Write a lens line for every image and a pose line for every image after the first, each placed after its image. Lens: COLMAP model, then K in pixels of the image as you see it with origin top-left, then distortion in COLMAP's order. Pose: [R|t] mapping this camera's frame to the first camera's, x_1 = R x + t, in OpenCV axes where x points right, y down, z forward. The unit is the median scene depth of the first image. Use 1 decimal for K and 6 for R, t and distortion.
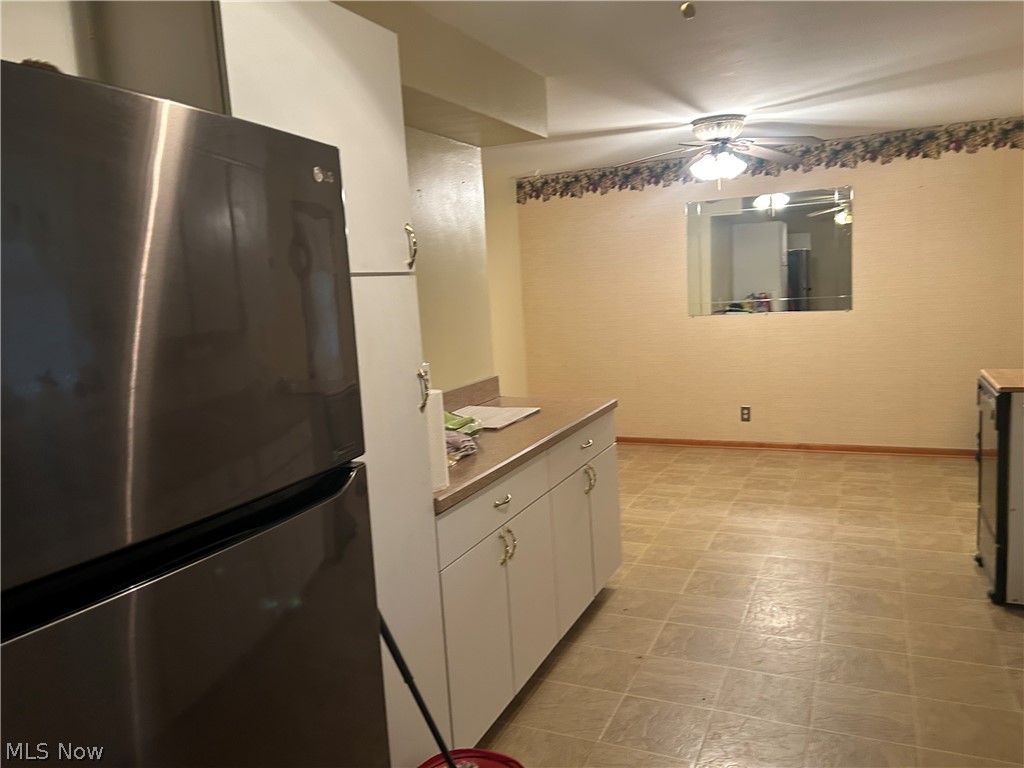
lens RADIAL K [[767.7, 0, 508.8], [0, 767.7, 385.3], [0, 0, 1]] dist [0.066018, -0.069024]
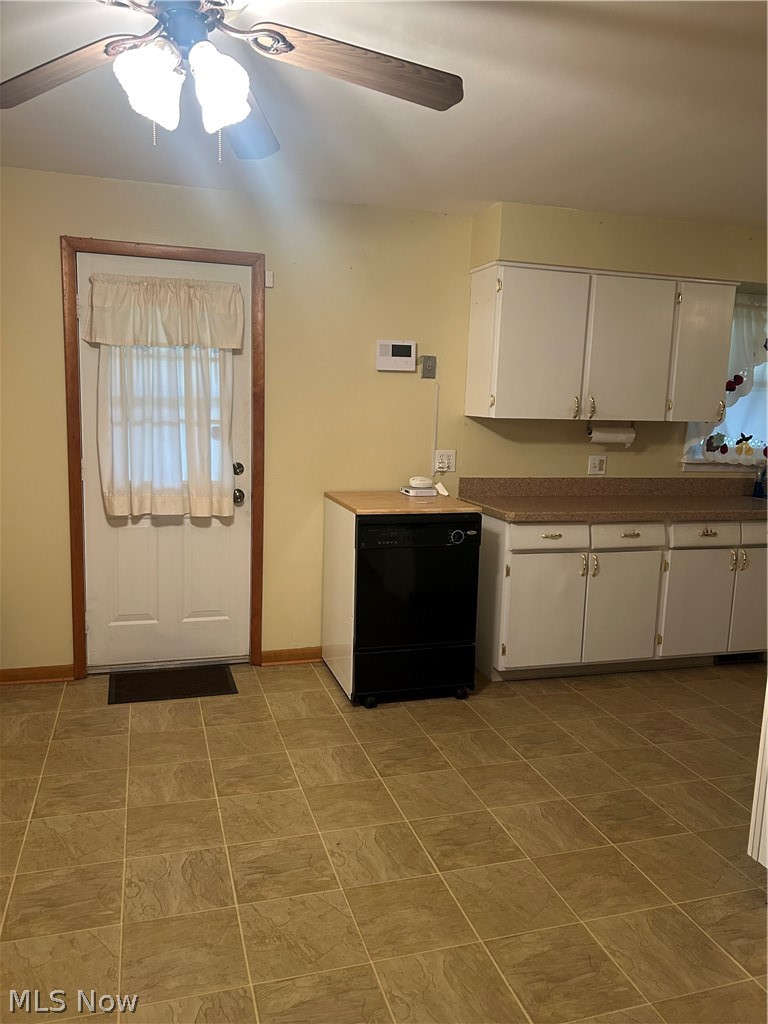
lens RADIAL K [[766.5, 0, 379.2], [0, 766.5, 516.3], [0, 0, 1]] dist [0.059477, -0.065273]
pose [[-0.664978, -0.073711, 0.743217, -0.076929], [0.106847, 0.975493, 0.192347, -0.145179], [-0.739181, 0.207317, -0.640805, 1.213249]]
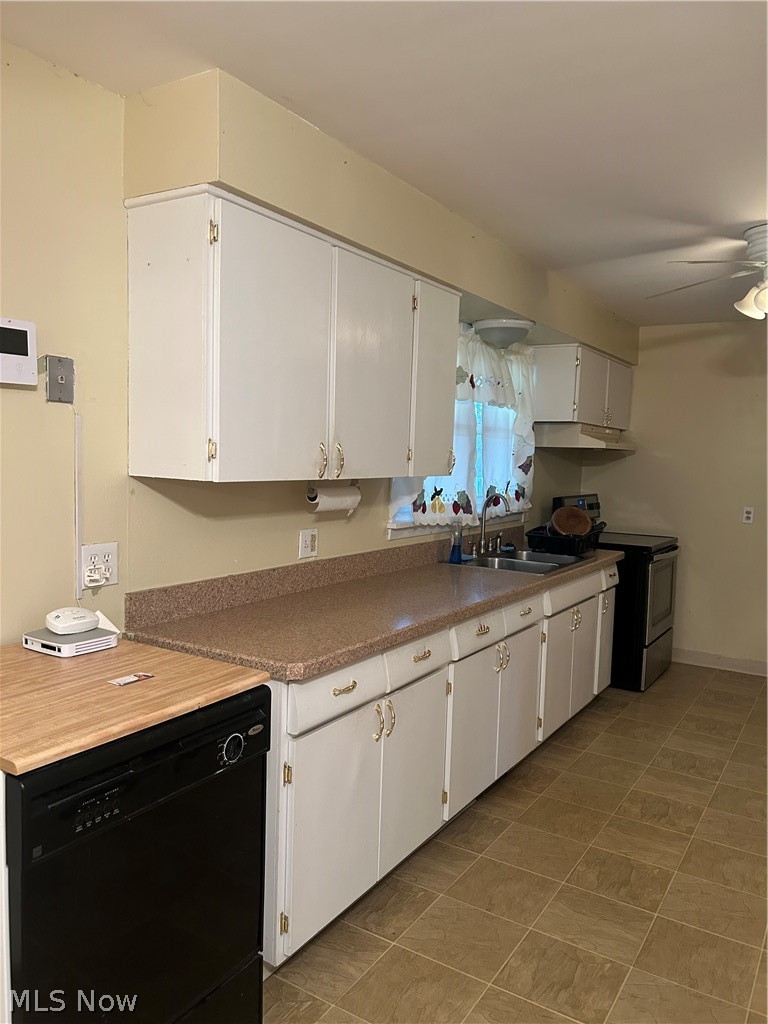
lens RADIAL K [[766.5, 0, 379.2], [0, 766.5, 516.3], [0, 0, 1]] dist [0.059477, -0.065273]
pose [[-0.991164, 0.016096, 0.131660, 0.313965], [0.043549, 0.977075, 0.208394, -0.144558], [-0.125287, 0.212286, -0.969143, 0.987548]]
